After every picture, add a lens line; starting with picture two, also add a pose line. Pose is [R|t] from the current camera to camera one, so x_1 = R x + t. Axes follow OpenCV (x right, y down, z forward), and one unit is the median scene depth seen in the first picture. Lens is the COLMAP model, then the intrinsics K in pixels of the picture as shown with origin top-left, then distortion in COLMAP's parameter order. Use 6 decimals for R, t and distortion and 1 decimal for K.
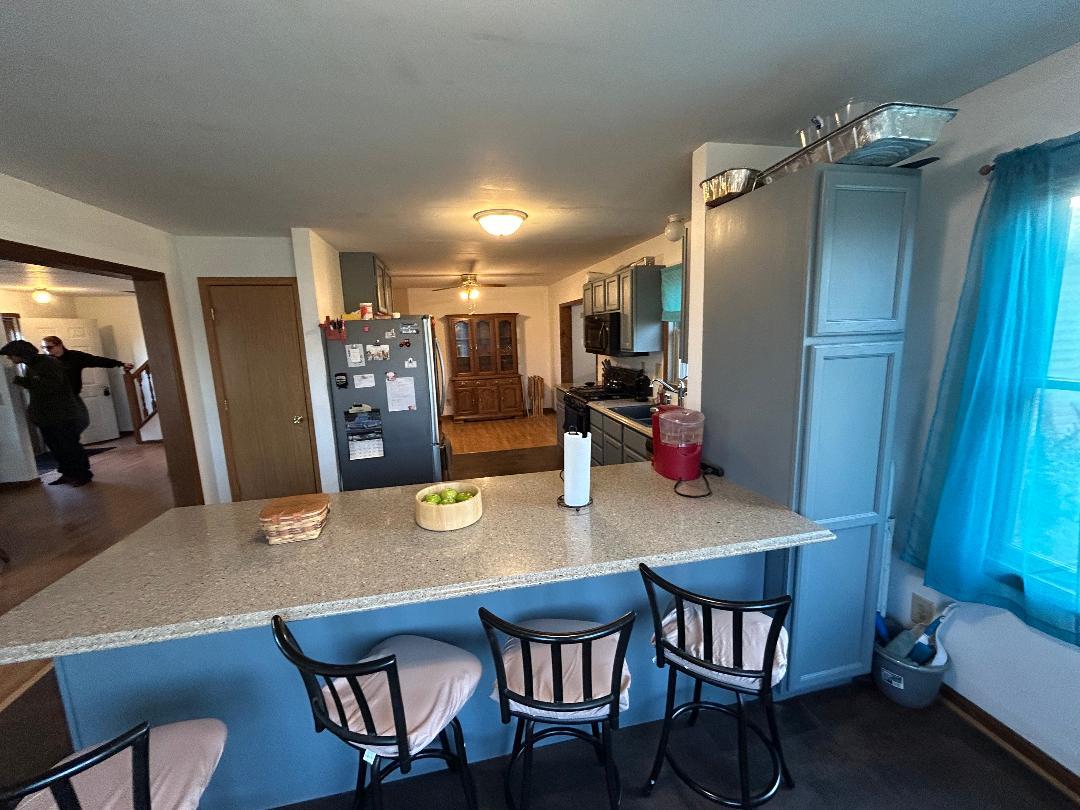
lens RADIAL K [[438.7, 0, 540.8], [0, 438.7, 402.6], [0, 0, 1]] dist [0.000016, 0.000154]
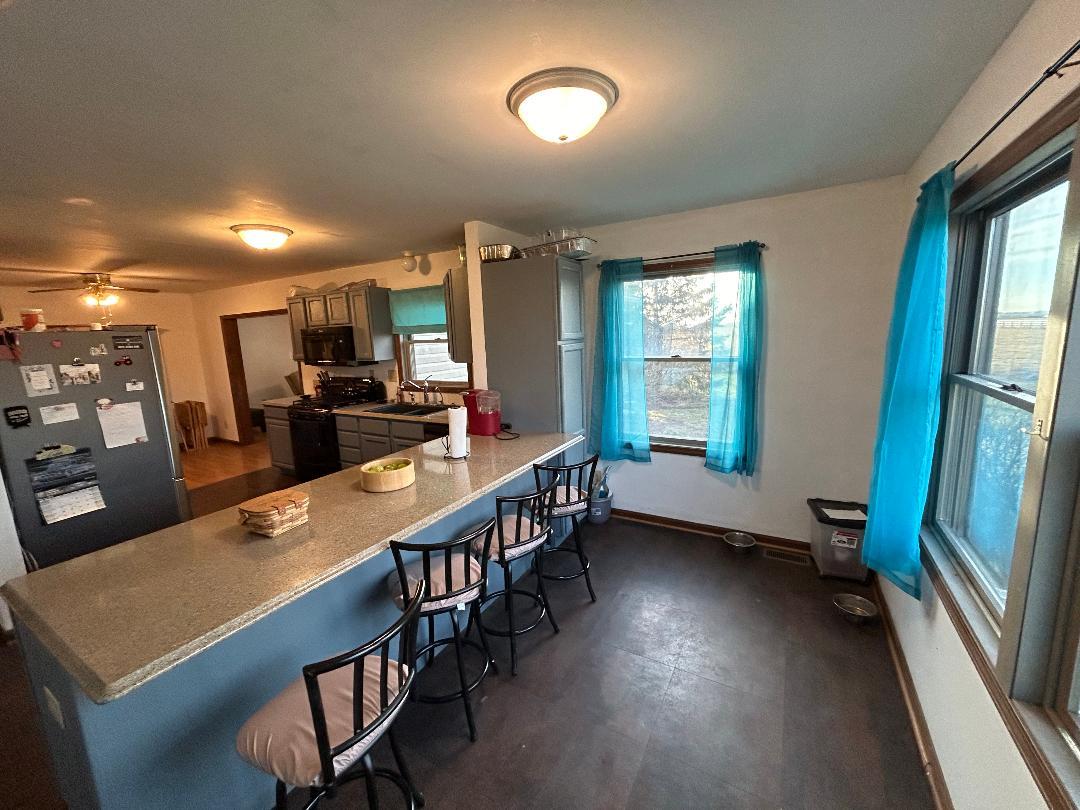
lens RADIAL K [[438.7, 0, 538.4], [0, 438.7, 404.2], [0, 0, 1]] dist [0.000016, 0.000154]
pose [[0.672392, -0.118155, 0.730704, -0.404456], [0.138094, 0.989870, 0.032988, 0.023446], [-0.727199, 0.078724, 0.681897, -0.108852]]
